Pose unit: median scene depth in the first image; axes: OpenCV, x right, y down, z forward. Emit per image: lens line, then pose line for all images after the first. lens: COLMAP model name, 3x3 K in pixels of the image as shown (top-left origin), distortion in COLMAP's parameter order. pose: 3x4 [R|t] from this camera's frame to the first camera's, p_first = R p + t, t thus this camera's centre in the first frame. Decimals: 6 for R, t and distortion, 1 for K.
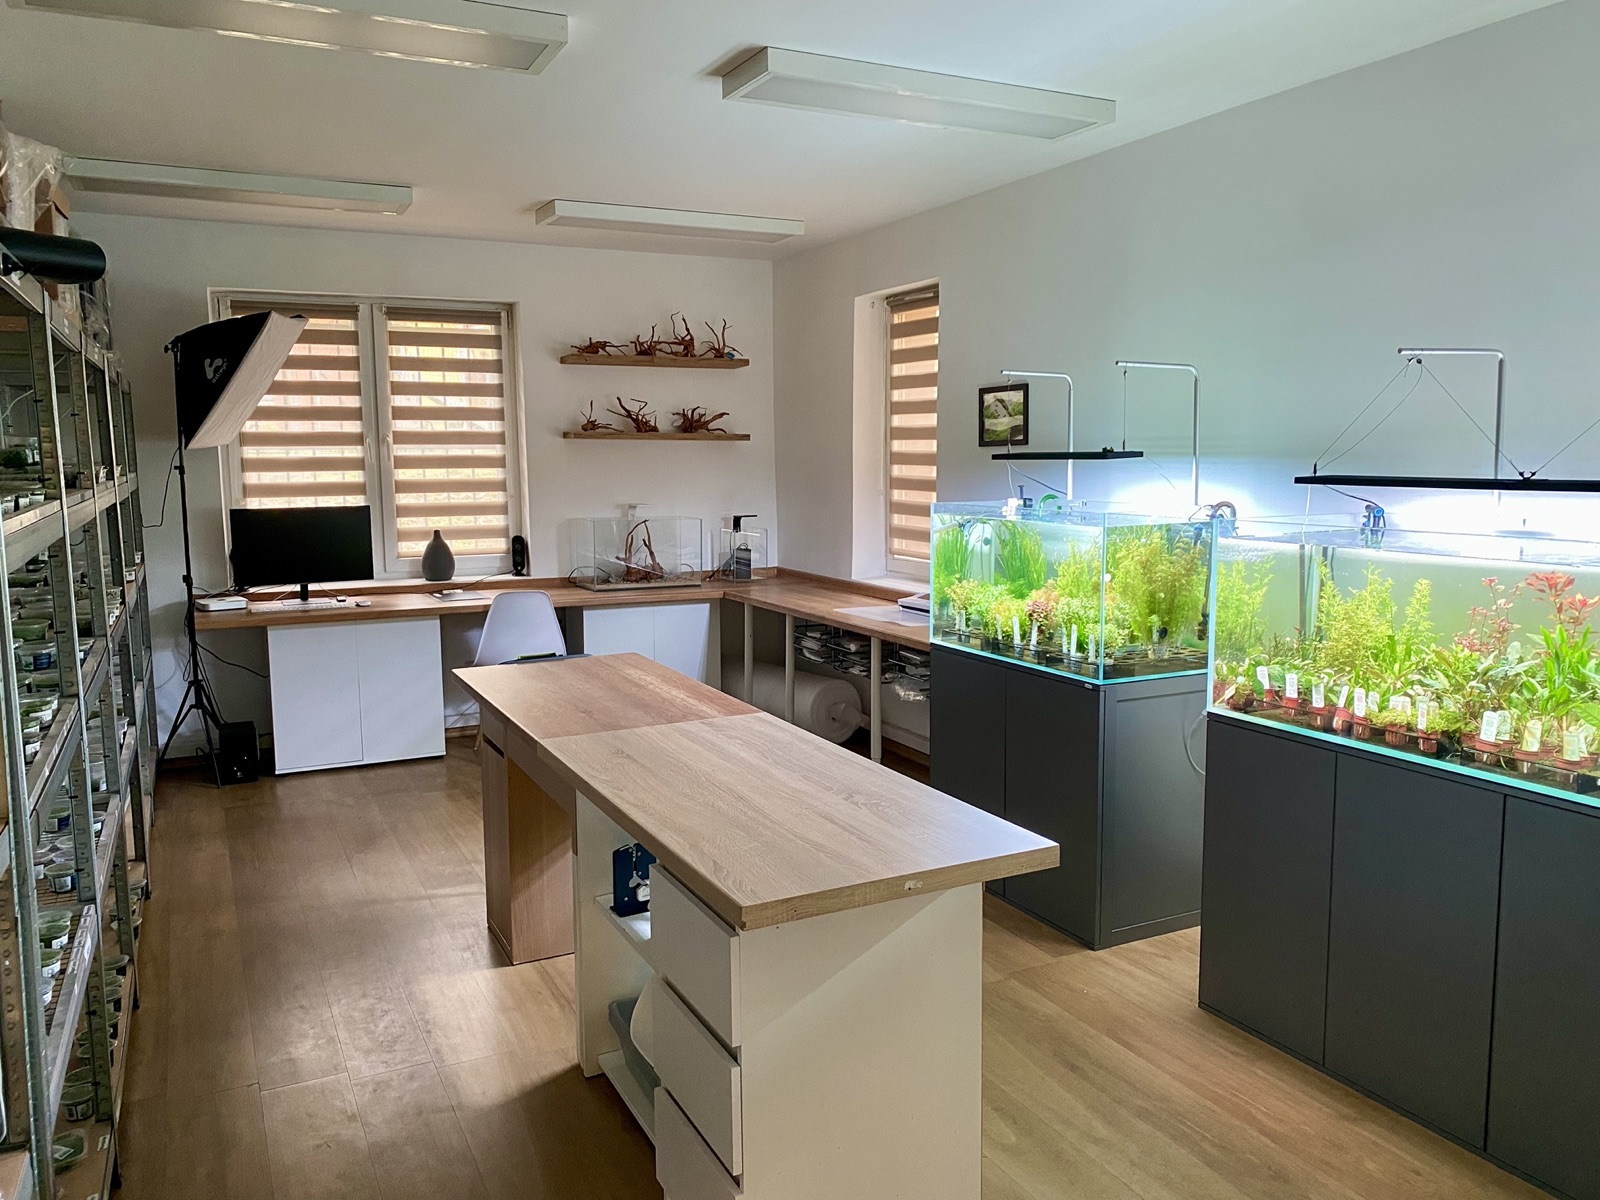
lens RADIAL K [[1223.0, 0, 801.2], [0, 1223.0, 600.9], [0, 0, 1]] dist [-0.004420, -0.001215]
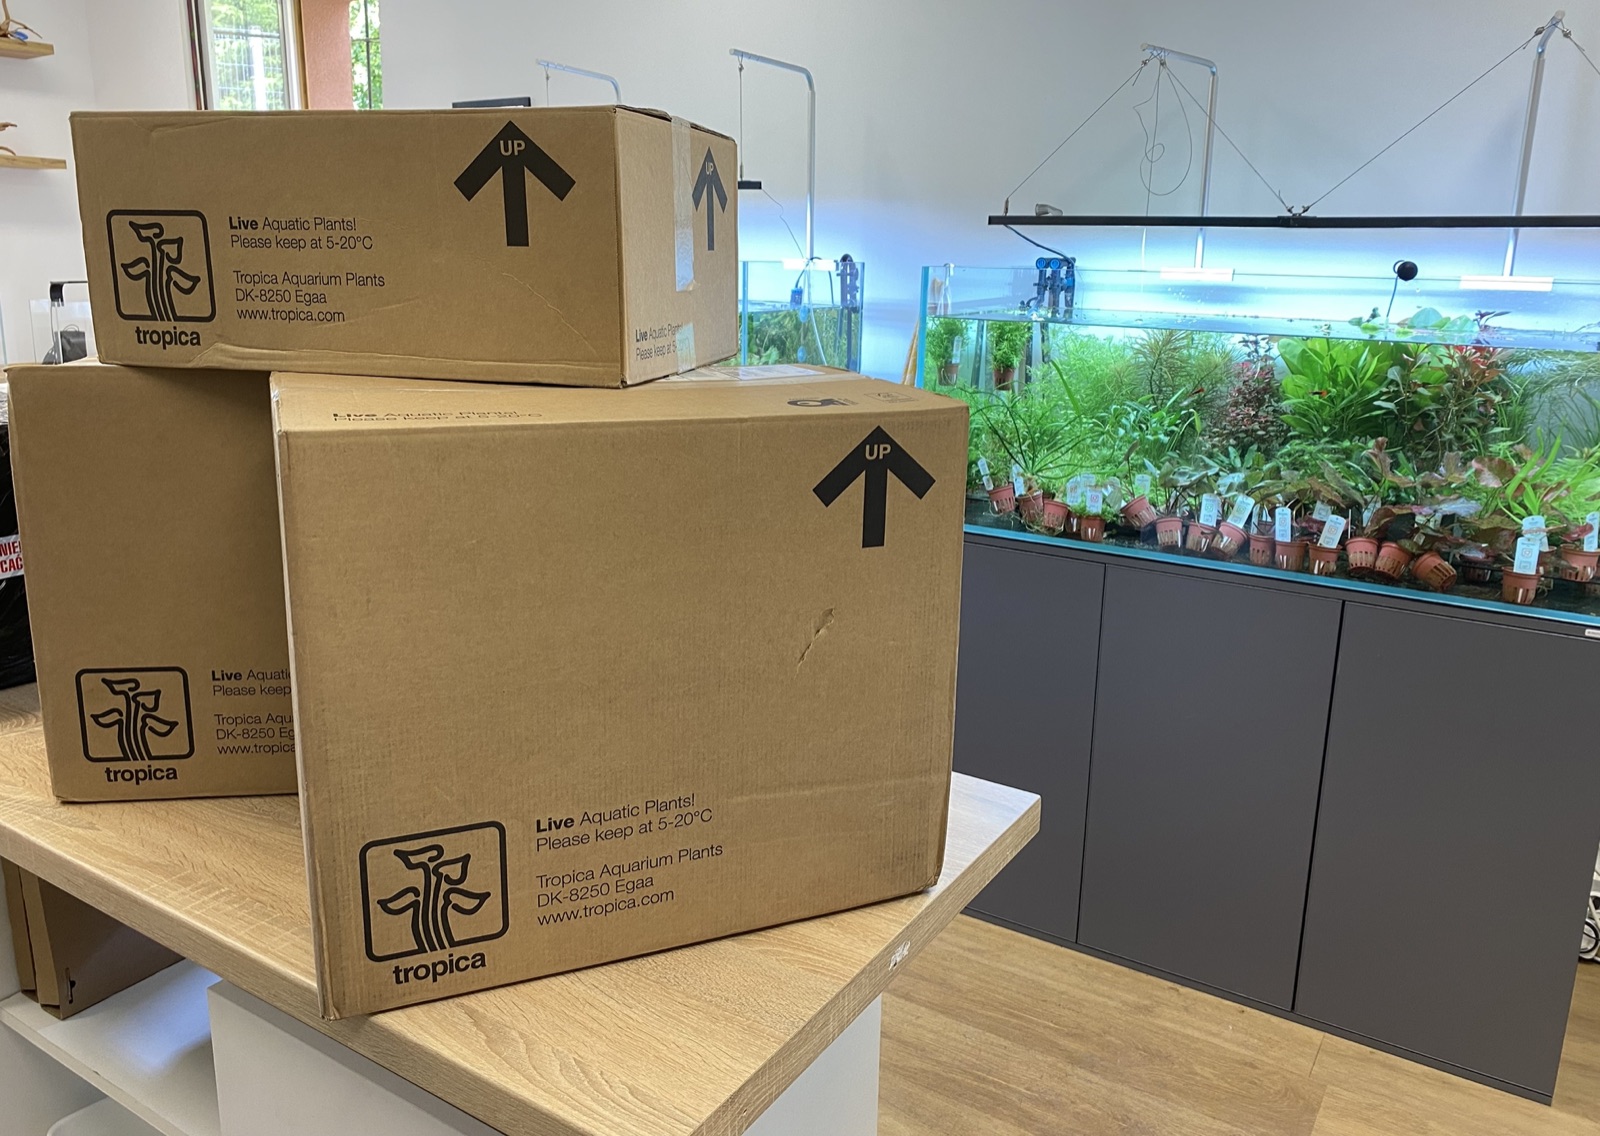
lens RADIAL K [[1318.9, 0, 797.8], [0, 1318.9, 565.2], [0, 0, 1]] dist [0.002857, -0.000913]
pose [[0.874218, -0.130231, 0.467742, -0.133764], [0.056969, 0.984216, 0.167554, -0.030104], [-0.482179, -0.119831, 0.867838, 0.298516]]
